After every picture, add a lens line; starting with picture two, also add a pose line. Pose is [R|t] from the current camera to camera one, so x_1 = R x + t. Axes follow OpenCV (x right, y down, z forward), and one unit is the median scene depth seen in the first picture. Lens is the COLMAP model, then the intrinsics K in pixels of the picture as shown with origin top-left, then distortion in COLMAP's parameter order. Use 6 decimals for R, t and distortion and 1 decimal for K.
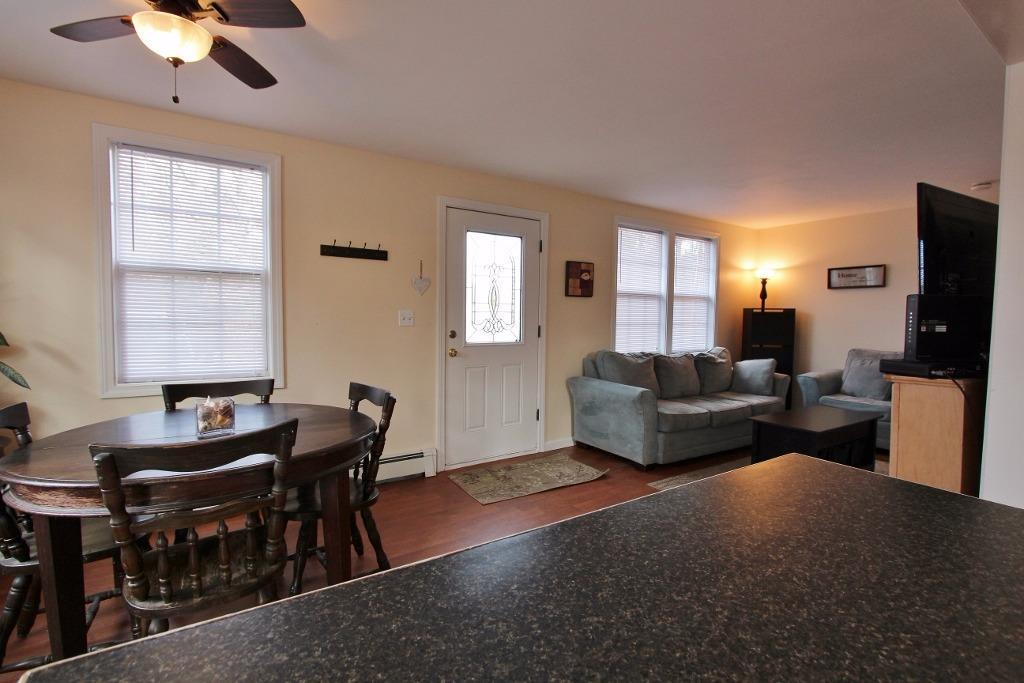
lens RADIAL K [[471.5, 0, 506.1], [0, 471.5, 340.3], [0, 0, 1]] dist [-0.021988, 0.004700]
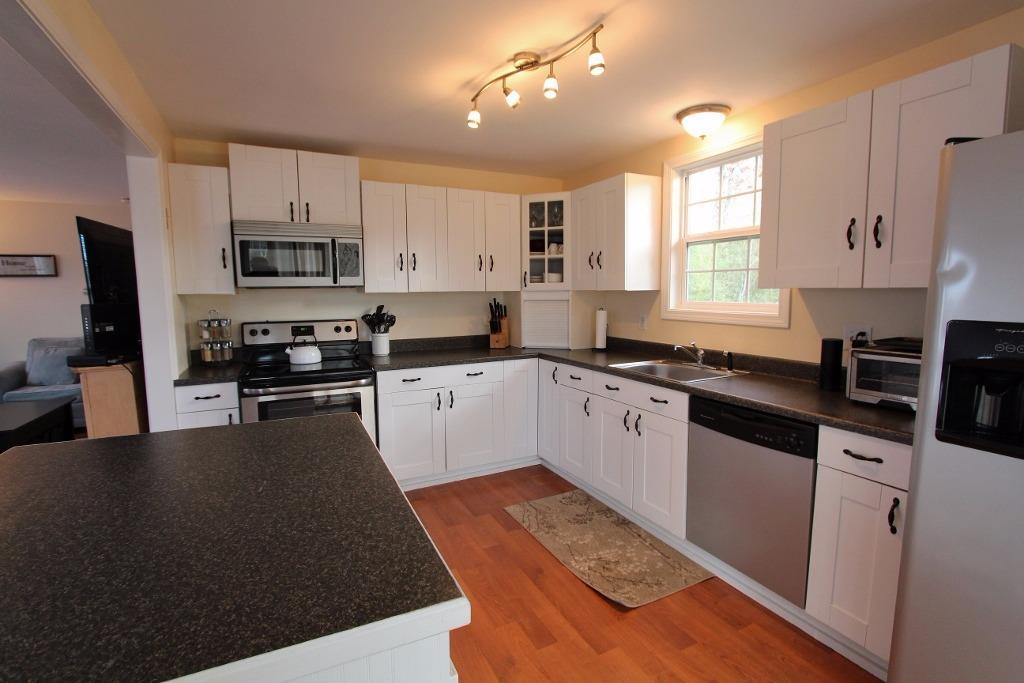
lens RADIAL K [[471.5, 0, 507.3], [0, 471.5, 339.7], [0, 0, 1]] dist [-0.021988, 0.004700]
pose [[0.123000, -0.118360, 0.985323, -0.124305], [0.062437, 0.991818, 0.111346, -0.032104], [-0.990441, 0.047825, 0.129384, -0.152648]]
